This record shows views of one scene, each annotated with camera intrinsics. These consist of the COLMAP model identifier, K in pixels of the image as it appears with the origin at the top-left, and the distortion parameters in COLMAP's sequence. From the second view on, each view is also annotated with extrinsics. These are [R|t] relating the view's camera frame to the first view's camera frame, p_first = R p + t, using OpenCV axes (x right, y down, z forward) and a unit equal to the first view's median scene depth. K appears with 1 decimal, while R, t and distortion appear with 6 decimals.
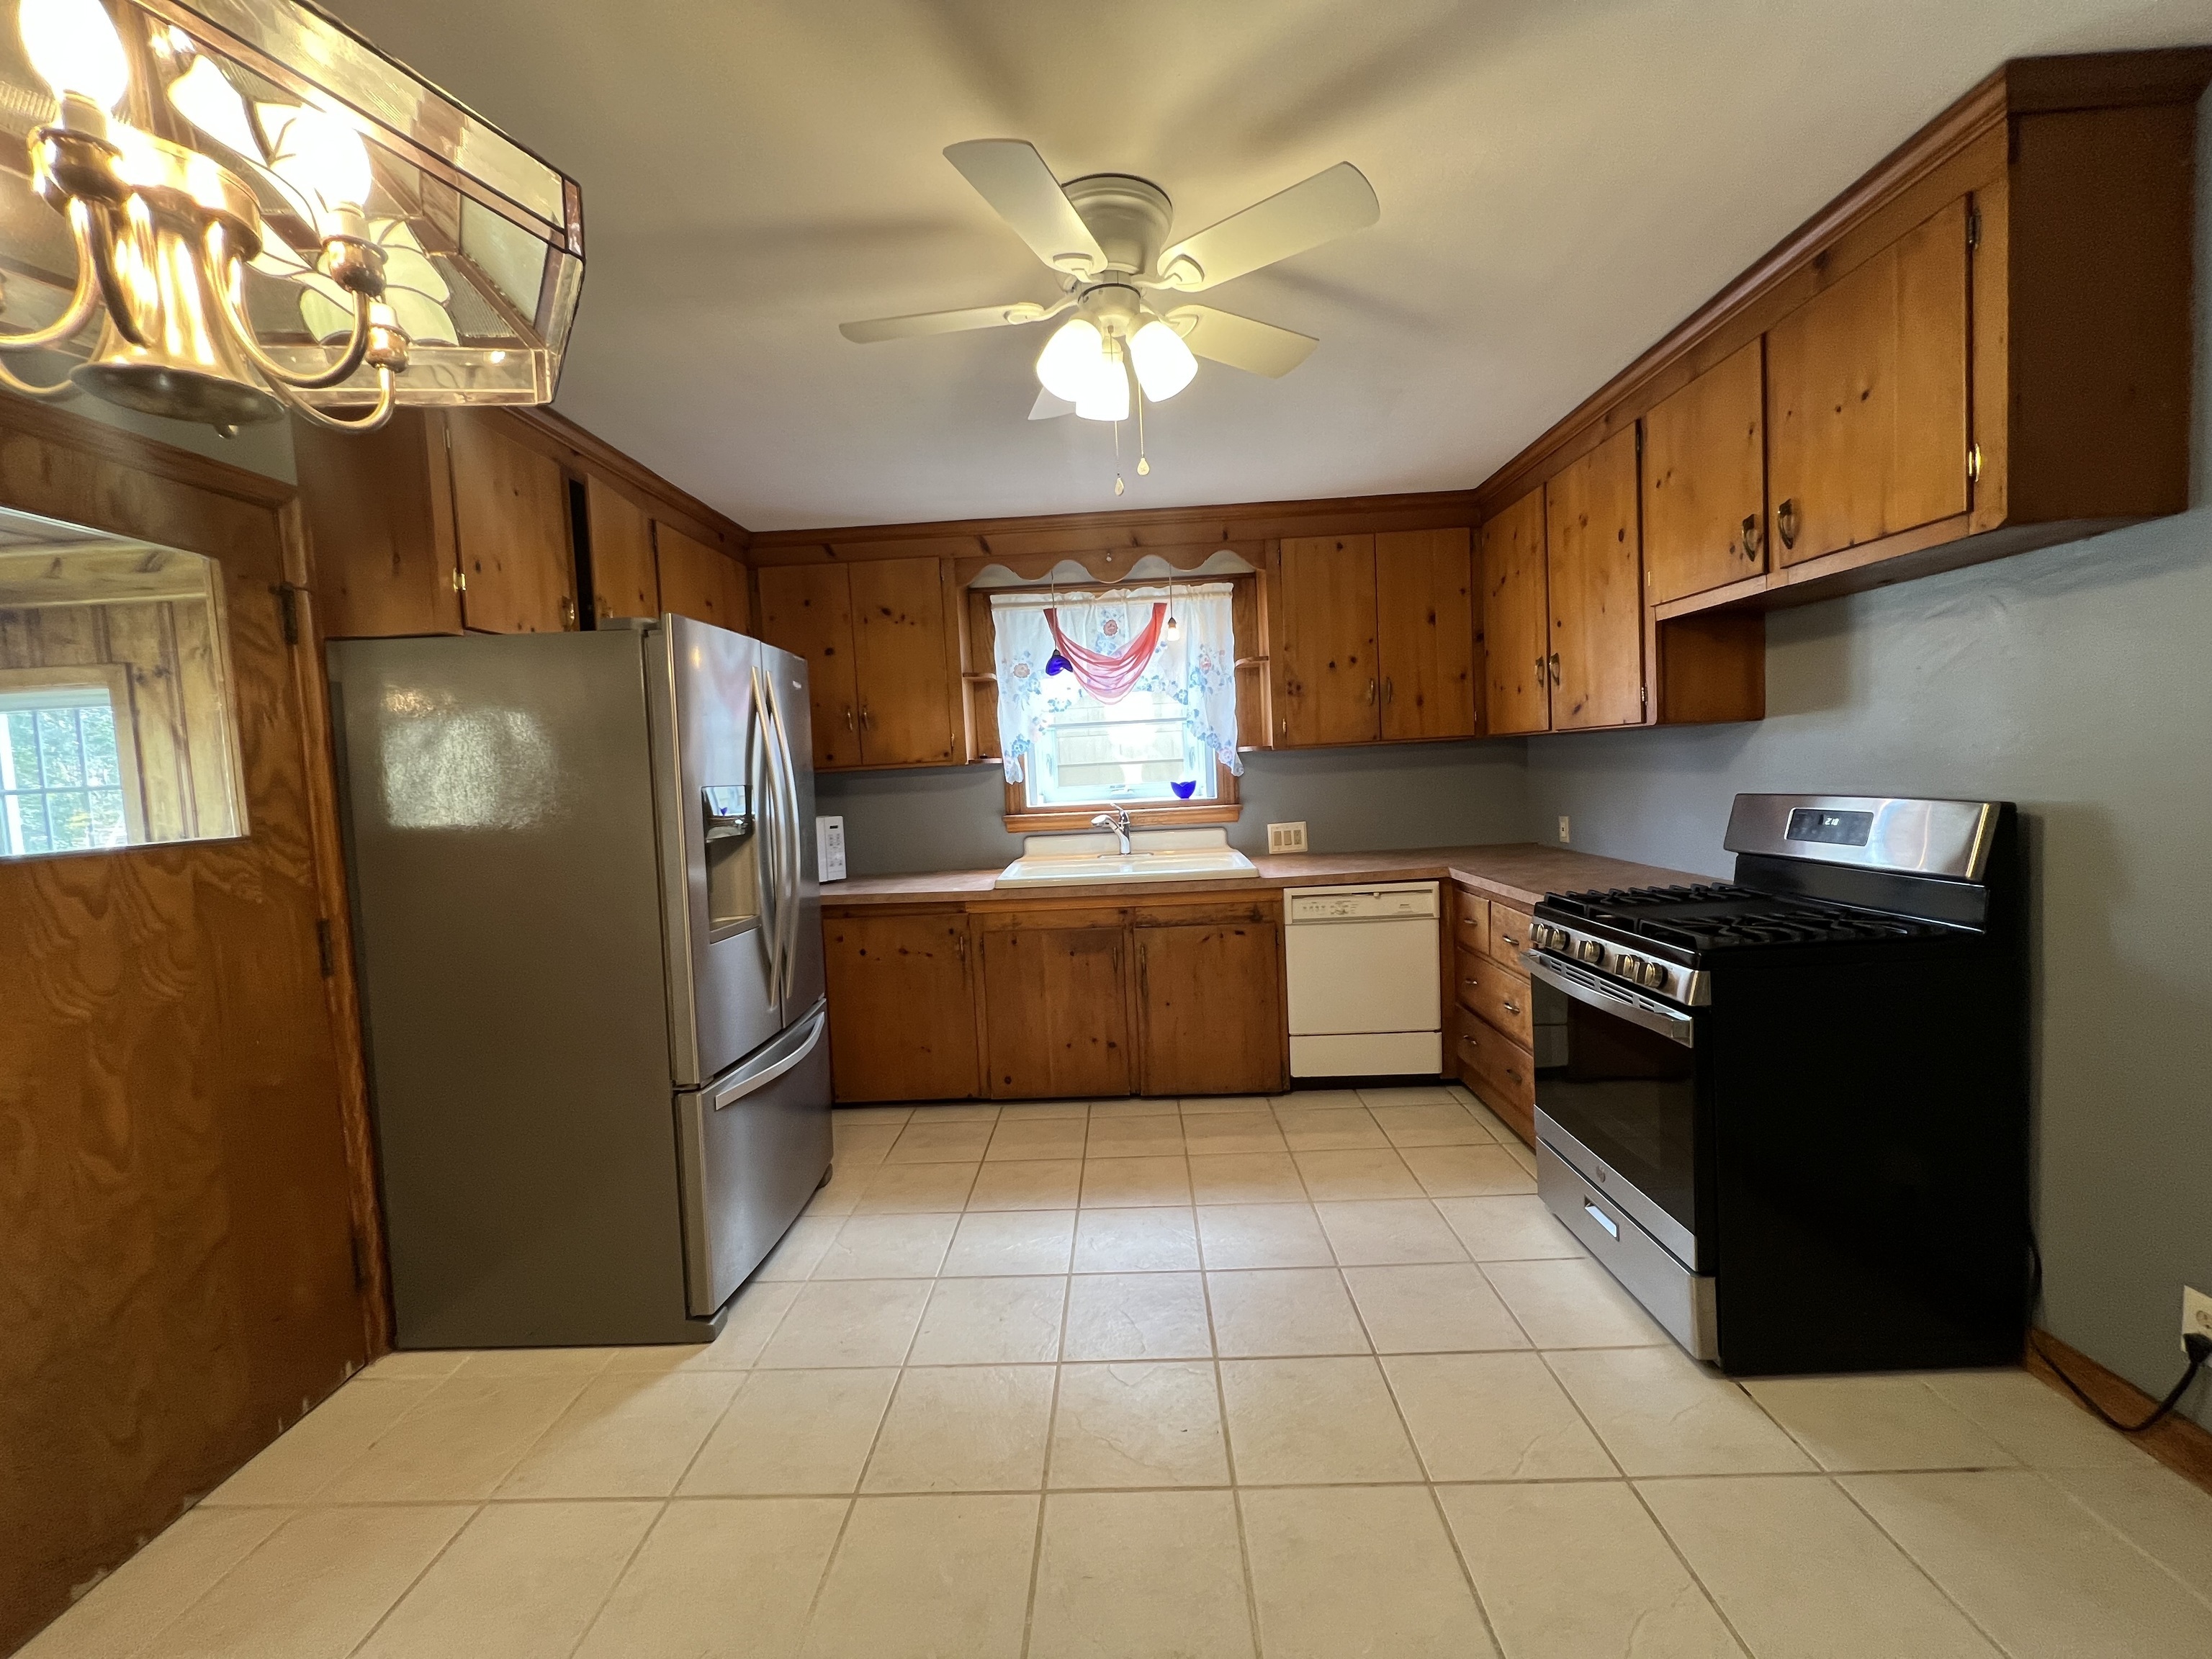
lens RADIAL K [[878.3, 0, 1100.5], [0, 878.3, 822.8], [0, 0, 1]] dist [-0.002010, -0.000224]
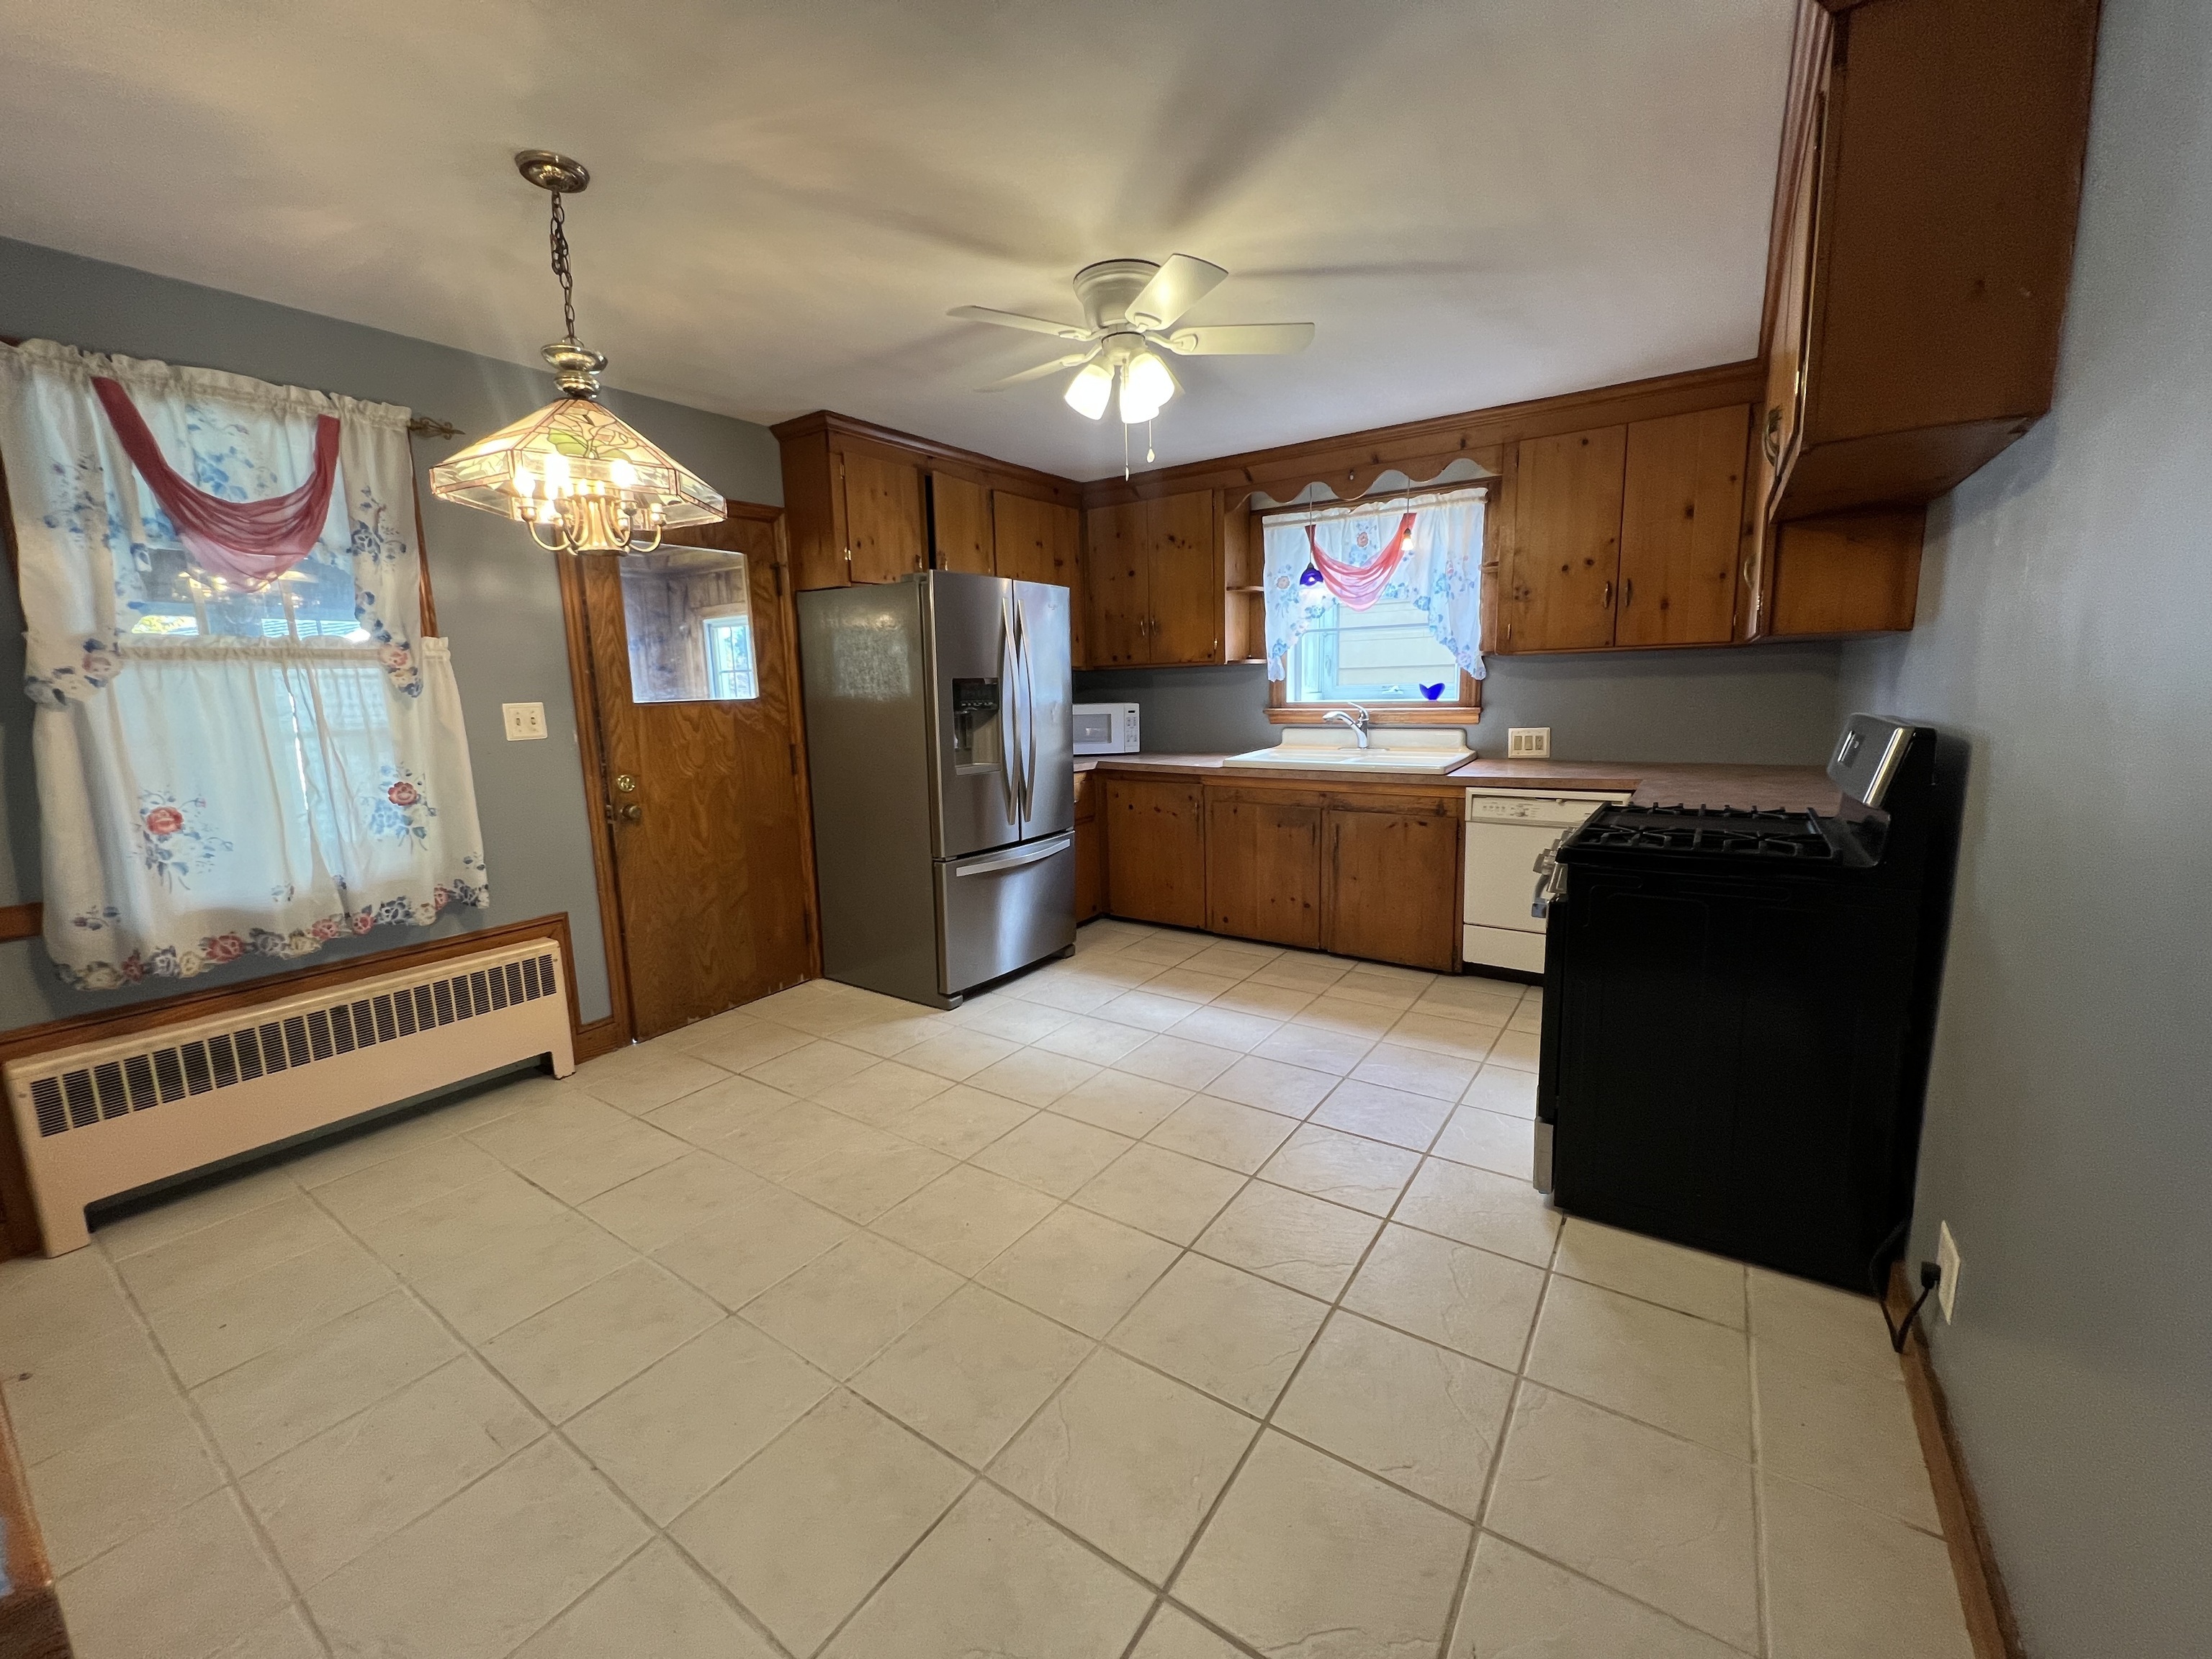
lens RADIAL K [[878.3, 0, 1100.5], [0, 878.3, 822.8], [0, 0, 1]] dist [-0.002010, -0.000224]
pose [[0.840838, 0.111926, -0.529588, 0.394831], [-0.047933, 0.989941, 0.133117, -0.003102], [0.539160, -0.086545, 0.837745, -0.137378]]
